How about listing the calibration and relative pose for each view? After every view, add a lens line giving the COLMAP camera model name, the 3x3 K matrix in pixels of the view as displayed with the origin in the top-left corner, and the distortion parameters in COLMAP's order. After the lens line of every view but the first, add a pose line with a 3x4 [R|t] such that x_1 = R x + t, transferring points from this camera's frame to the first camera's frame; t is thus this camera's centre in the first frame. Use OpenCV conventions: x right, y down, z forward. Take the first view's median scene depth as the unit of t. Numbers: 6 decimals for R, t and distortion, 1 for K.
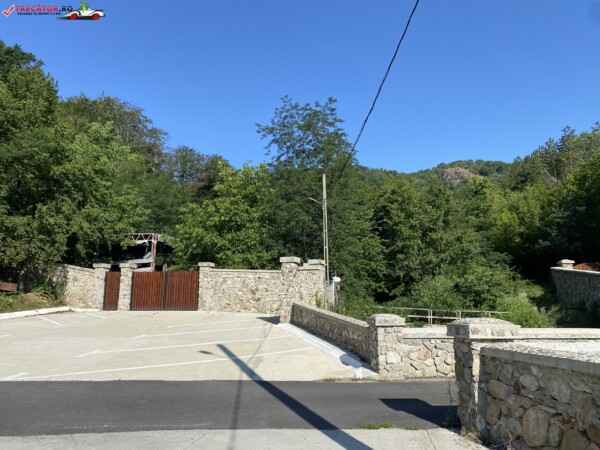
lens RADIAL K [[456.0, 0, 300.3], [0, 456.0, 224.7], [0, 0, 1]] dist [0.060236, -0.081950]
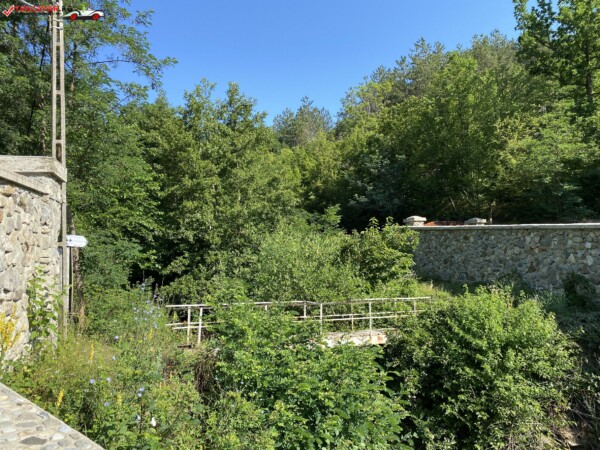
lens RADIAL K [[456.0, 0, 301.0], [0, 456.0, 226.1], [0, 0, 1]] dist [0.060236, -0.081950]
pose [[0.814466, 0.023215, 0.579747, 0.006798], [-0.056621, 0.997610, 0.039596, 0.064997], [-0.577442, -0.065076, 0.813834, 0.455931]]
